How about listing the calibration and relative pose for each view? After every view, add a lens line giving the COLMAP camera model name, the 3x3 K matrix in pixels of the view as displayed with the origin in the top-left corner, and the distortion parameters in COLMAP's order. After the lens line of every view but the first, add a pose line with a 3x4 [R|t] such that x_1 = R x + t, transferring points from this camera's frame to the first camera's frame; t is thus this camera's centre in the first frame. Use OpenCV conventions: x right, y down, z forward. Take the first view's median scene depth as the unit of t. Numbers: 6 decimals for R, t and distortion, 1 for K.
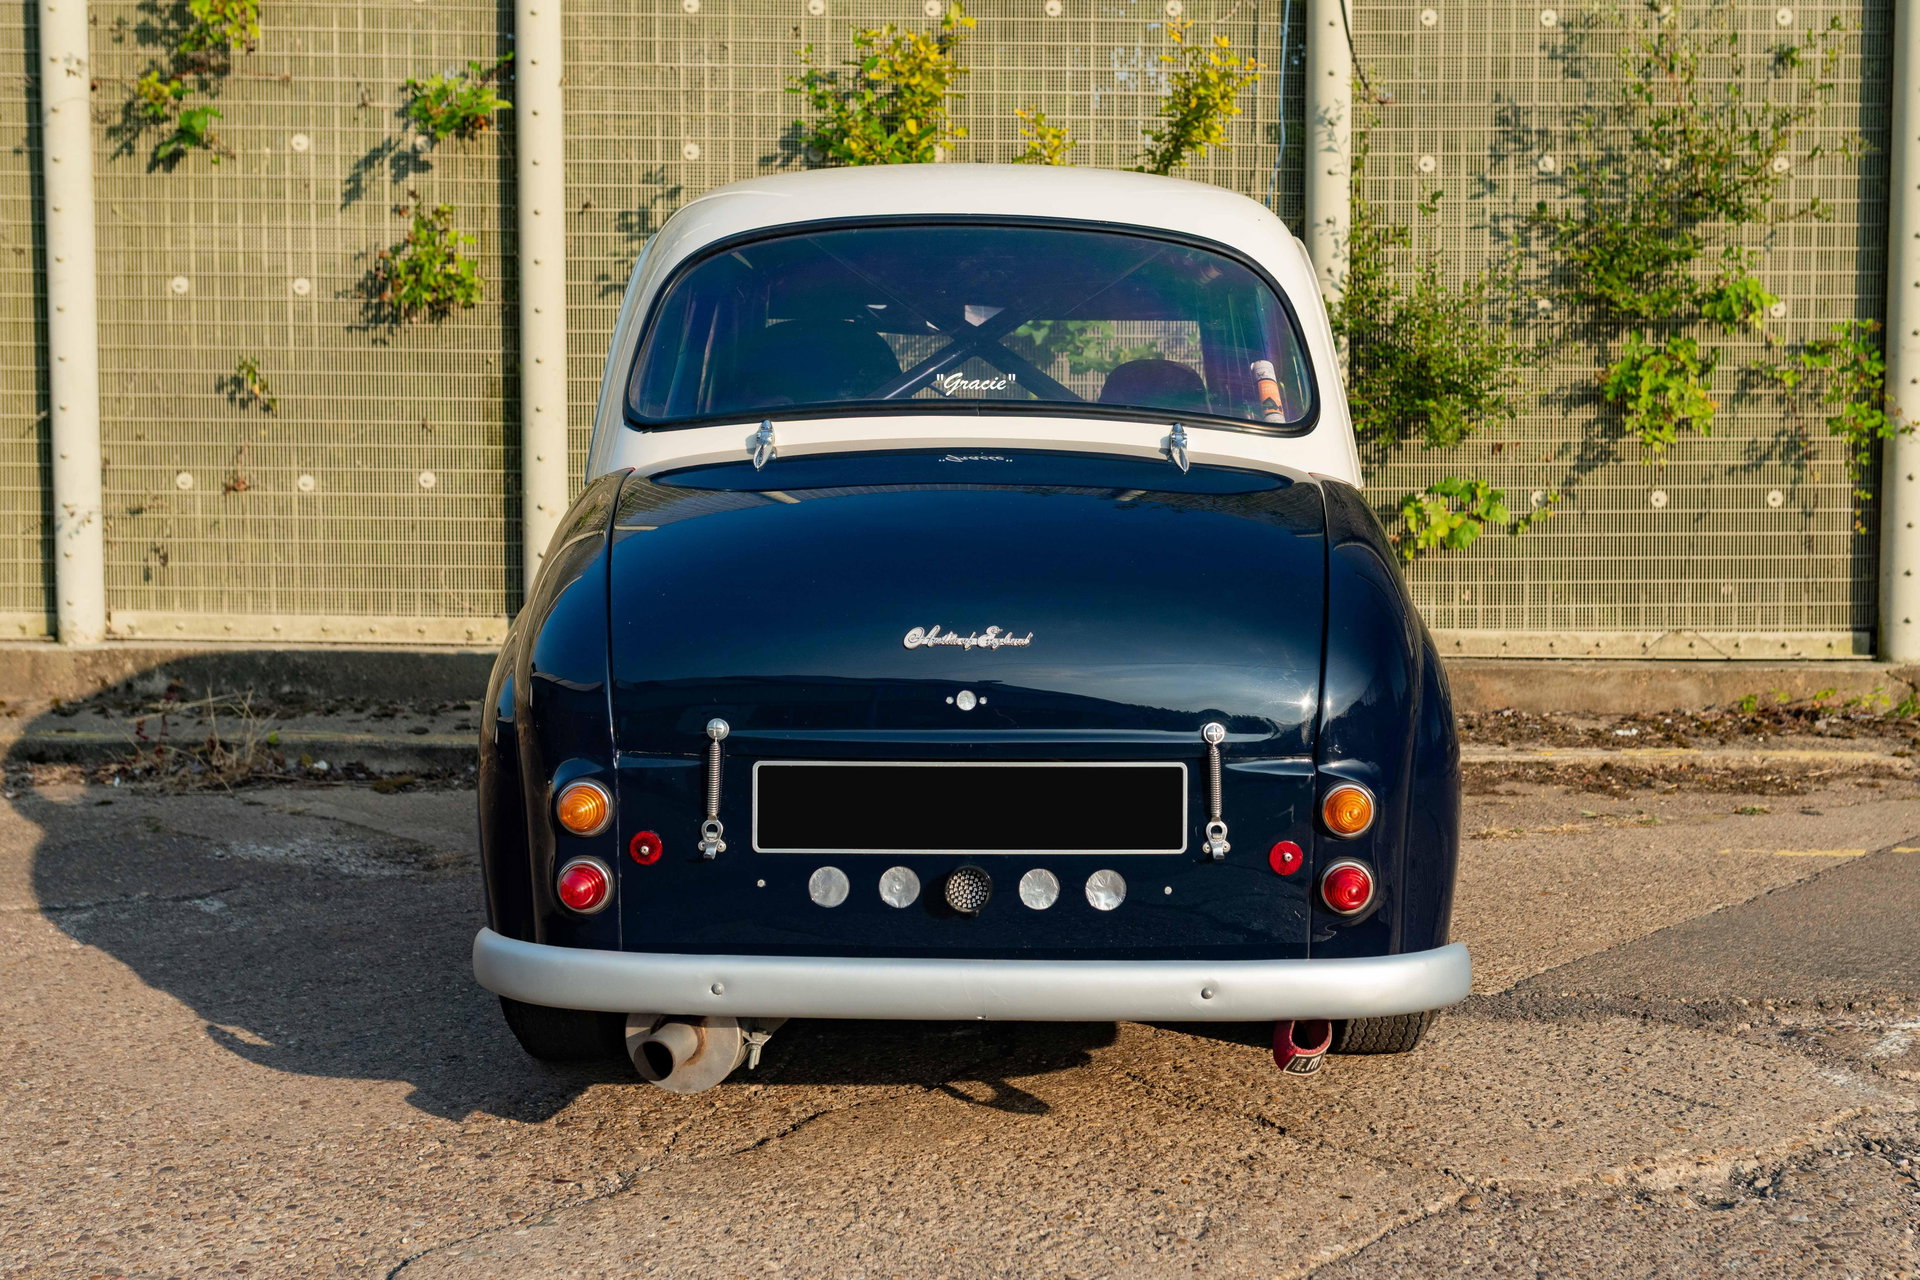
lens RADIAL K [[2151.8, 0, 1035.8], [0, 2151.8, 601.5], [0, 0, 1]] dist [0.005356, -0.006383]
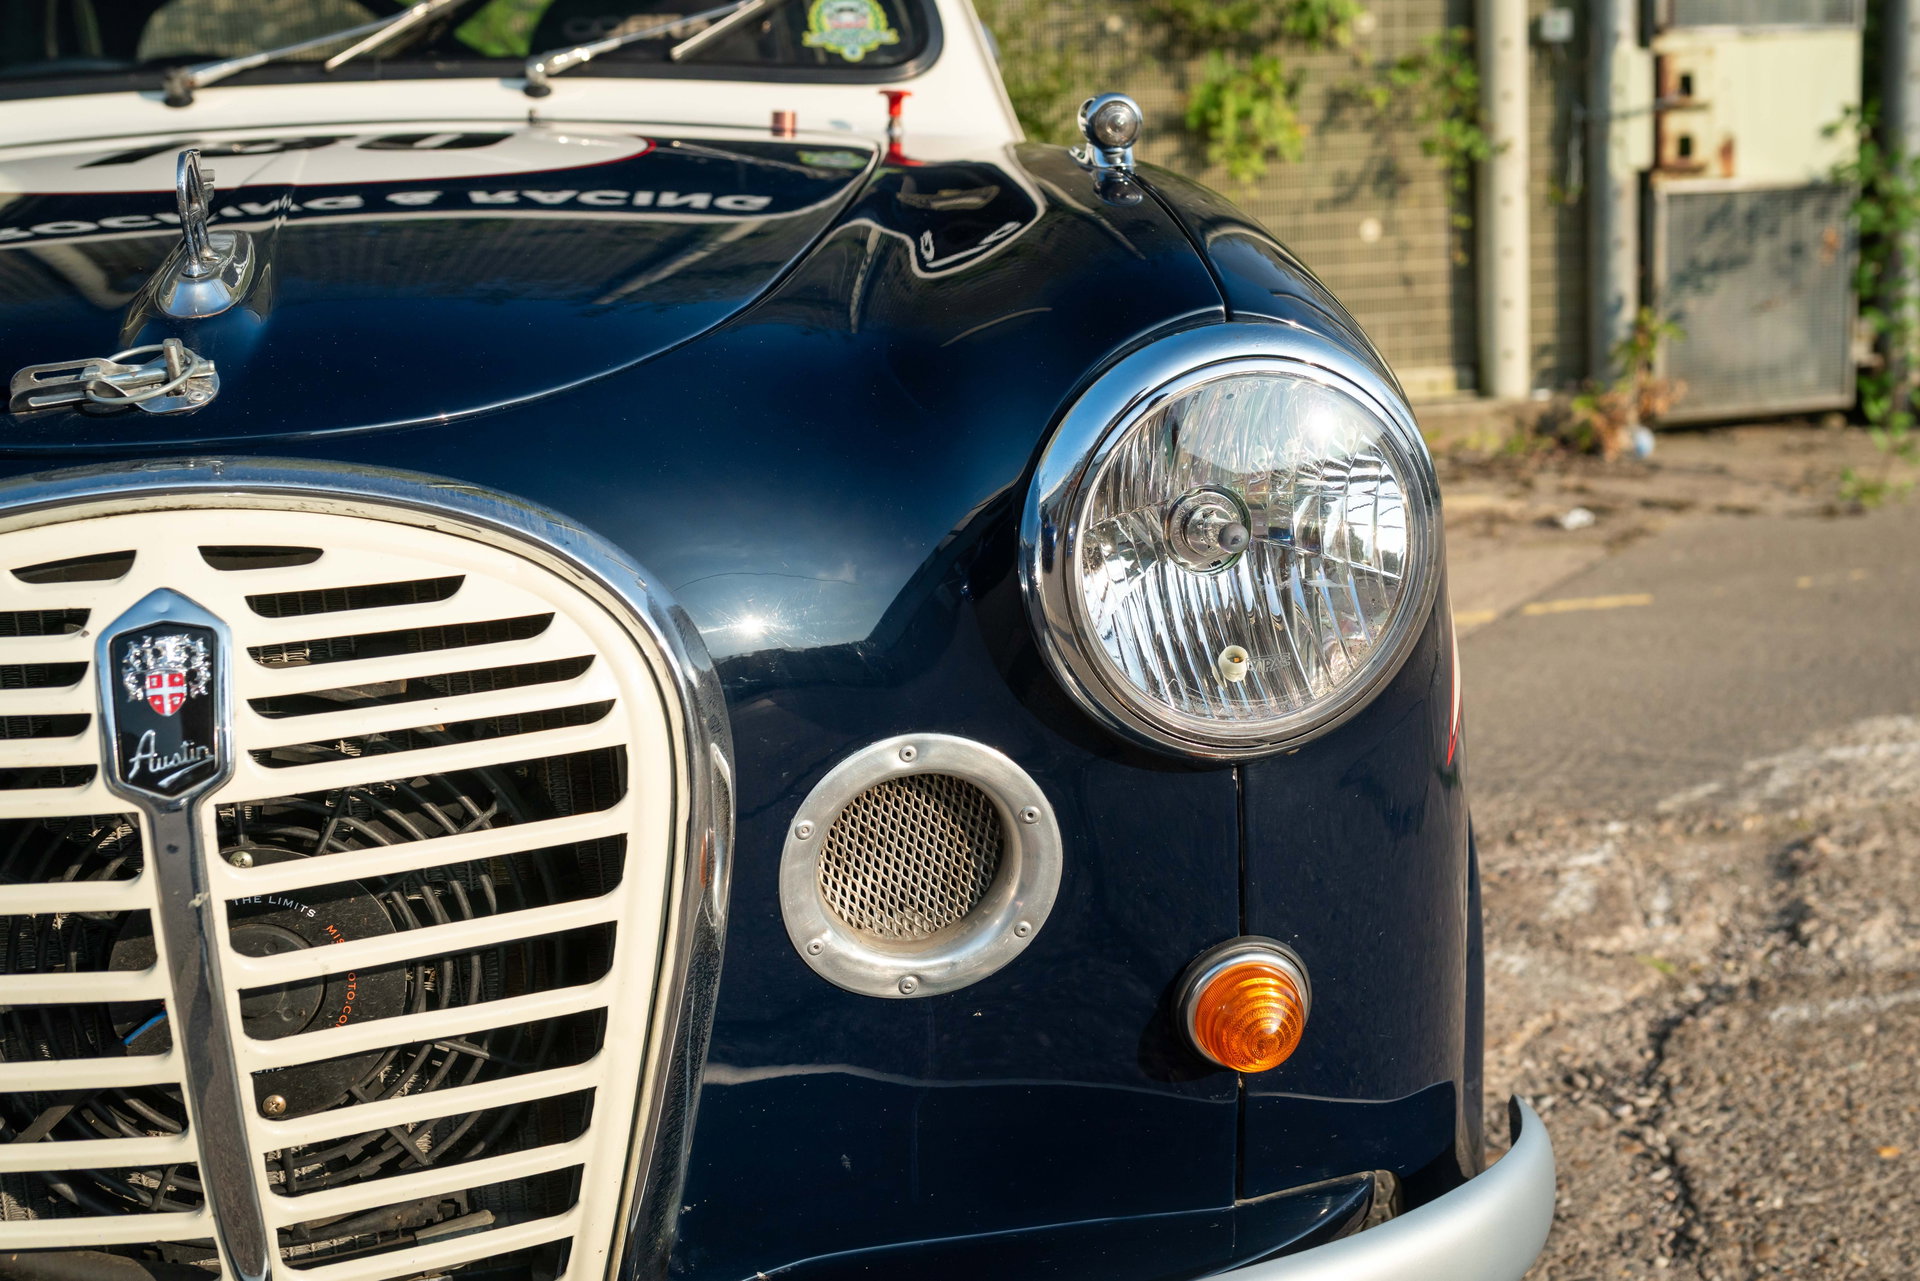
lens RADIAL K [[2012.6, 0, 1003.4], [0, 2012.6, 561.2], [0, 0, 1]] dist [-0.006364, 0.005468]
pose [[0.986266, -0.069357, 0.149895, 0.048684], [0.056156, 0.994305, 0.090577, 0.006934], [-0.155324, -0.080915, 0.984544, 0.162834]]
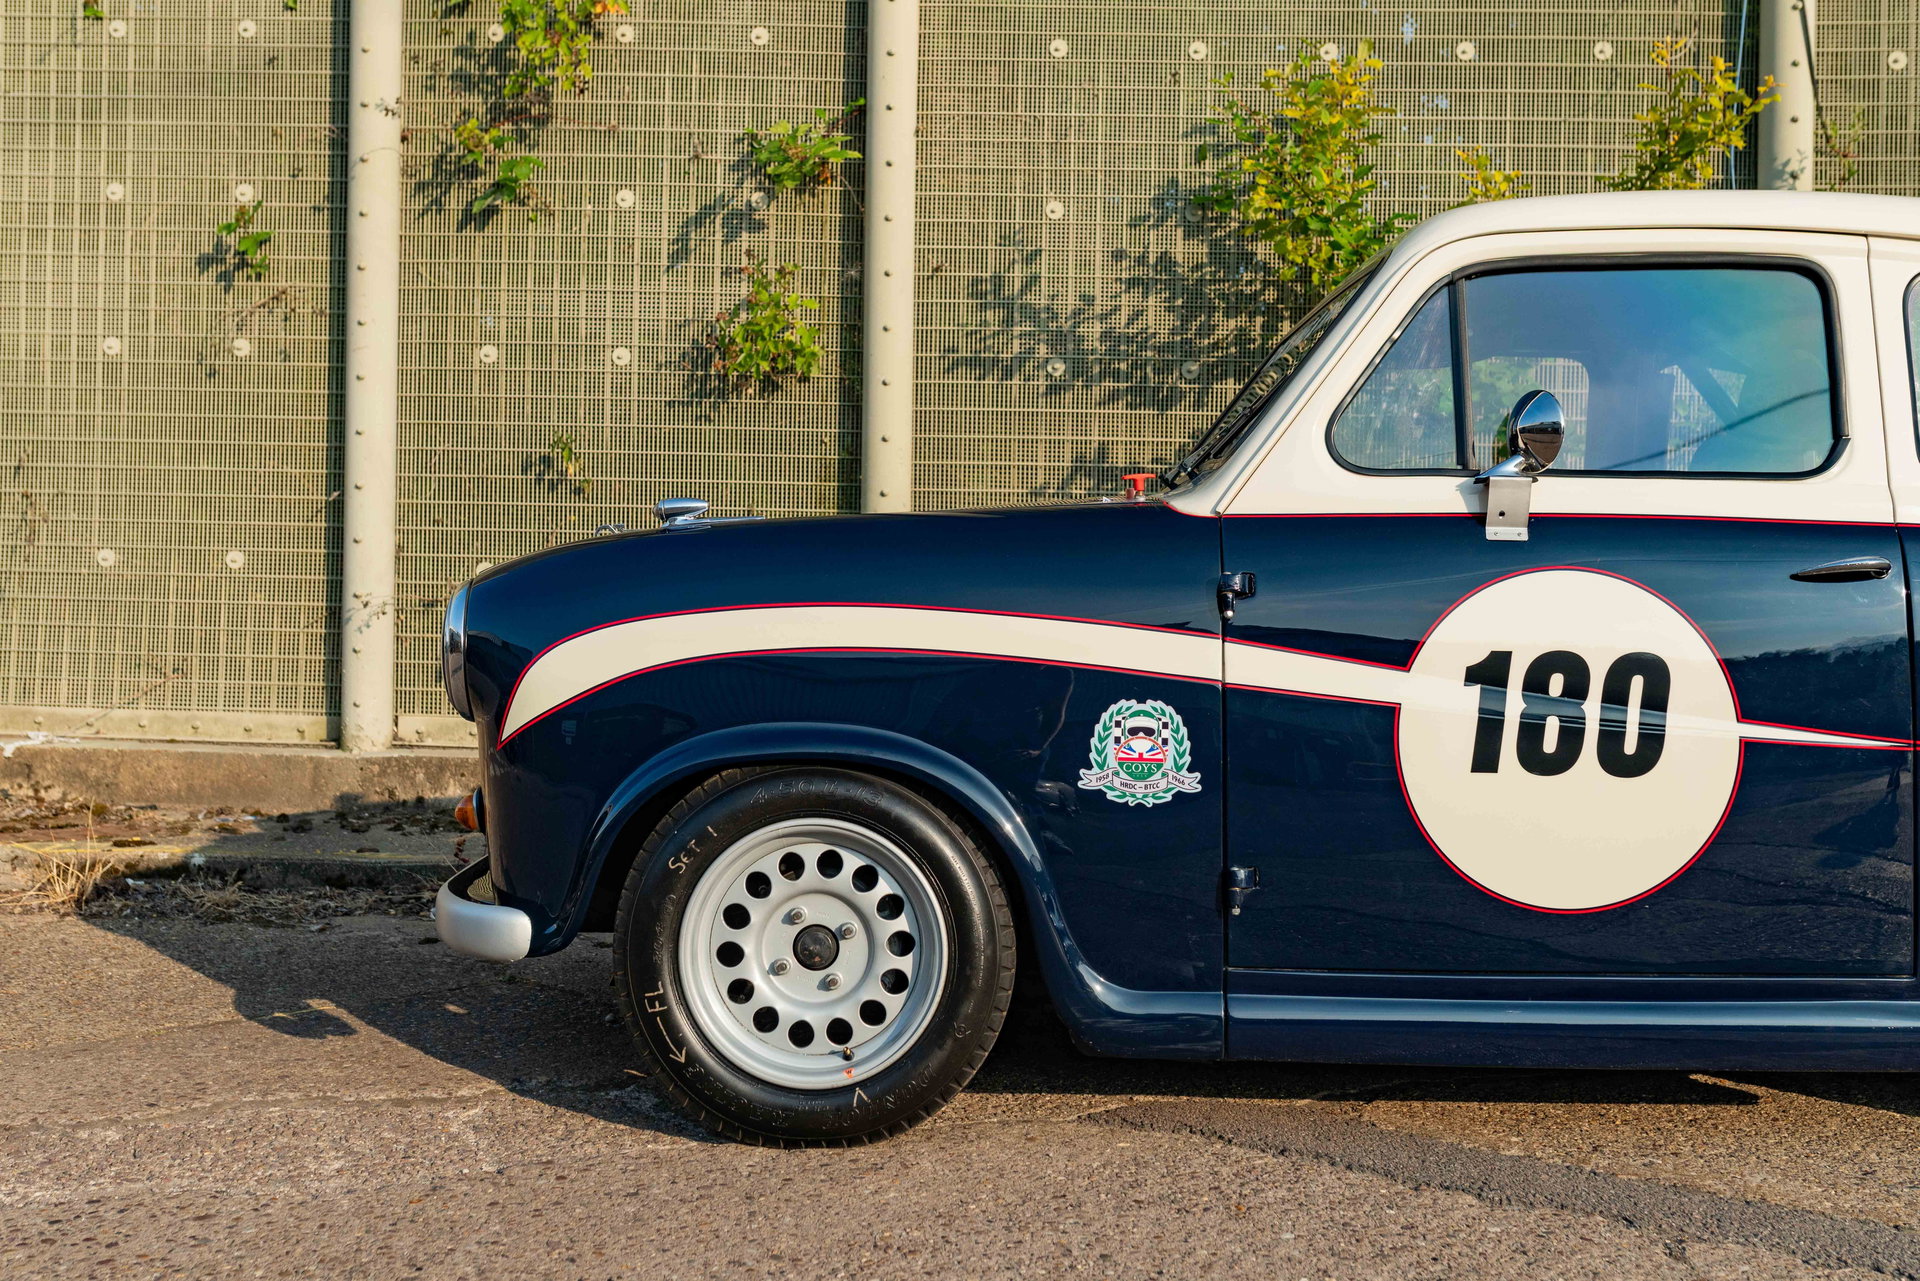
lens RADIAL K [[1959.9, 0, 991.7], [0, 1959.9, 600.6], [0, 0, 1]] dist [0.001046, 0.011700]
pose [[0.998360, 0.012401, -0.055887, -0.139566], [-0.016193, 0.997560, -0.067908, 0.008570], [0.054908, 0.068702, 0.996125, 0.199899]]
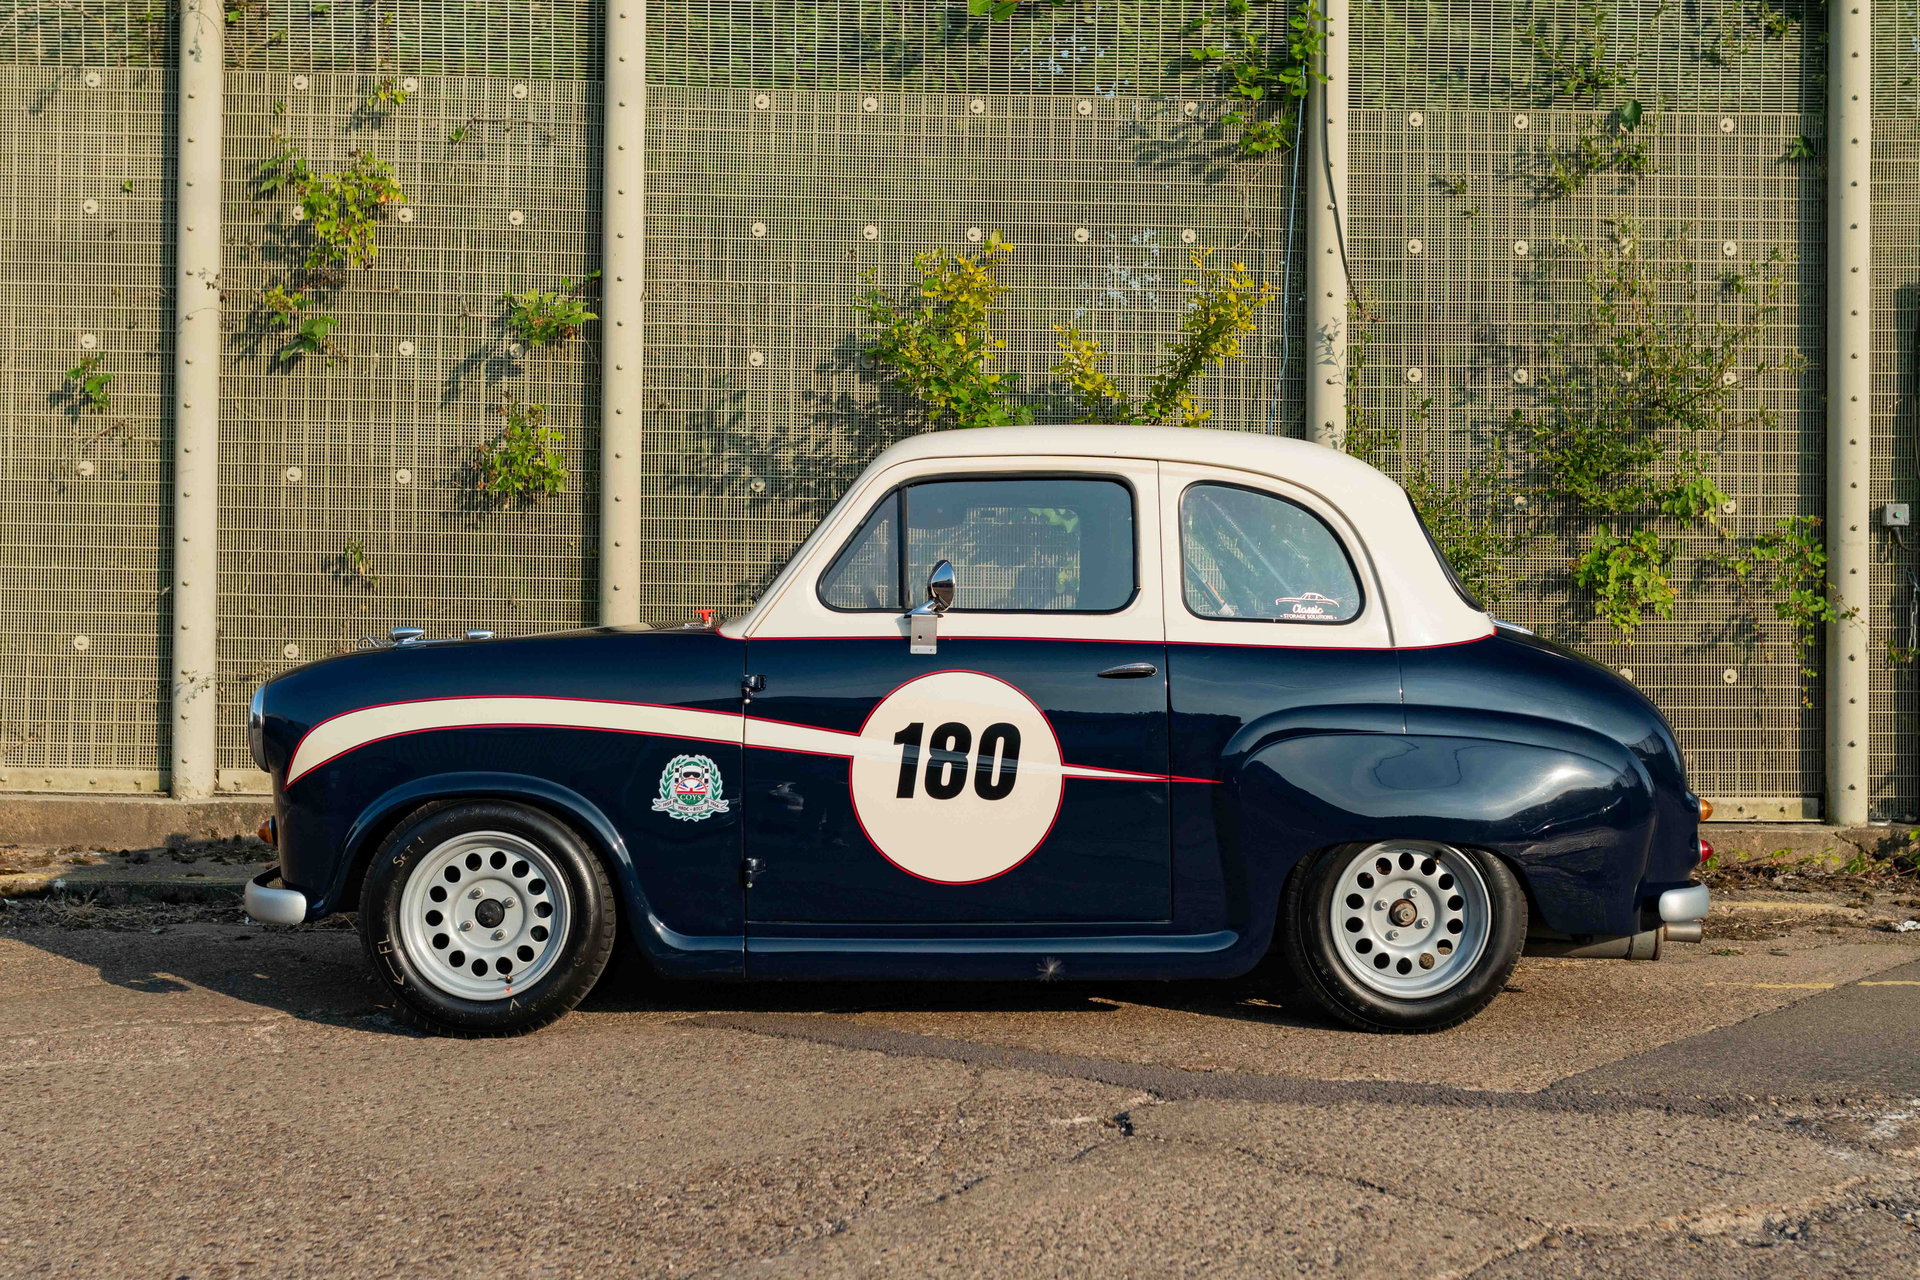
lens RADIAL K [[2076.6, 0, 1001.9], [0, 2076.6, 625.0], [0, 0, 1]] dist [0.001113, 0.006166]
pose [[0.999922, 0.006482, 0.010704, -0.043732], [-0.005645, 0.997057, -0.076459, 0.010006], [-0.011168, 0.076393, 0.997015, -0.064203]]
